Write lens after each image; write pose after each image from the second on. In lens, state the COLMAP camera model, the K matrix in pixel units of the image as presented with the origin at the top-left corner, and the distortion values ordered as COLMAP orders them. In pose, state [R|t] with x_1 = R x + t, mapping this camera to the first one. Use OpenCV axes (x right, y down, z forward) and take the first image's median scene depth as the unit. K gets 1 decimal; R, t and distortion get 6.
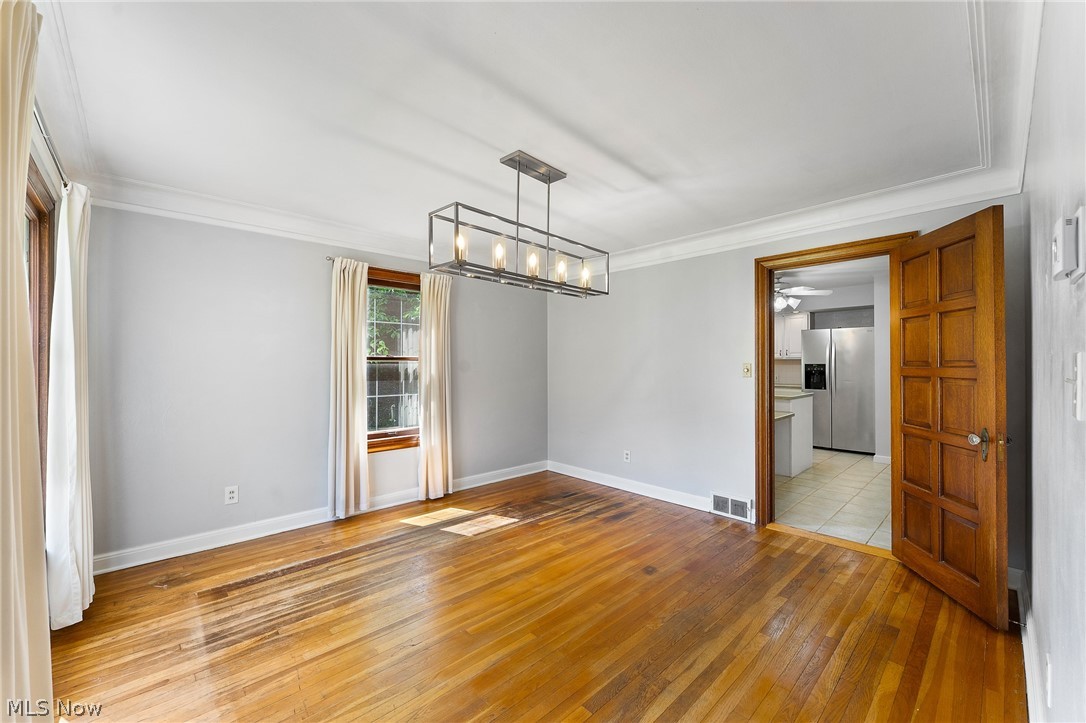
lens RADIAL K [[426.1, 0, 539.1], [0, 426.1, 359.7], [0, 0, 1]] dist [-0.002680, -0.000482]
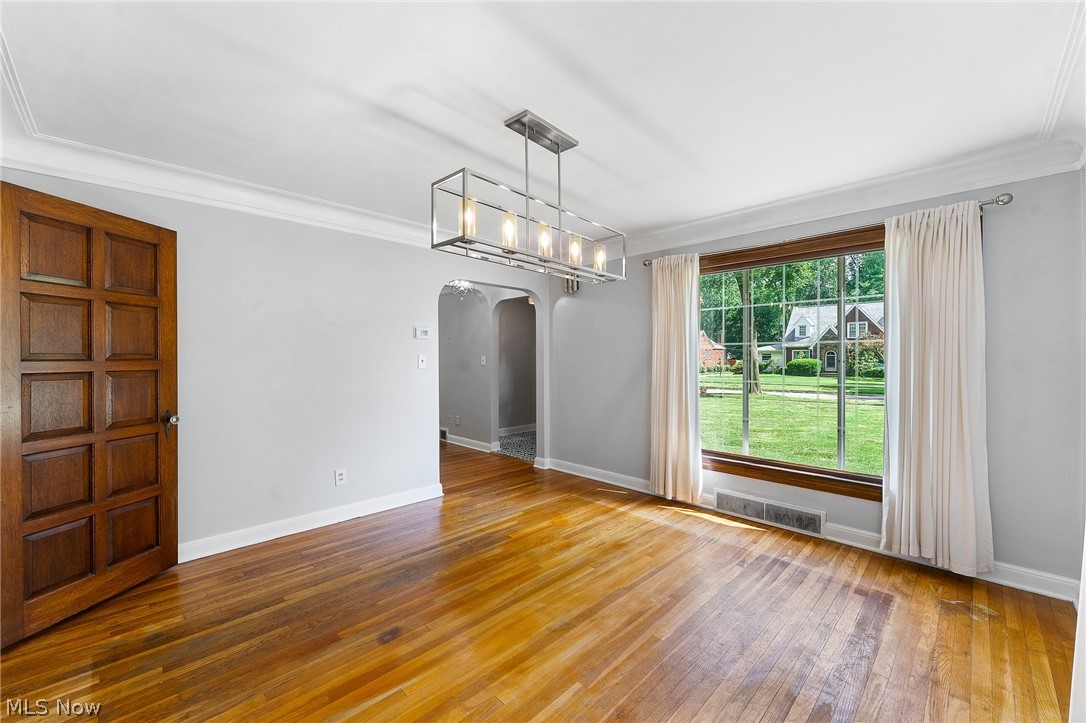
lens RADIAL K [[432.2, 0, 544.6], [0, 432.2, 360.5], [0, 0, 1]] dist [-0.001405, 0.000390]
pose [[-0.999259, 0.000346, -0.038485, 0.020761], [0.000491, 0.999993, -0.003764, 0.021085], [0.038483, -0.003780, -0.999252, 1.889998]]
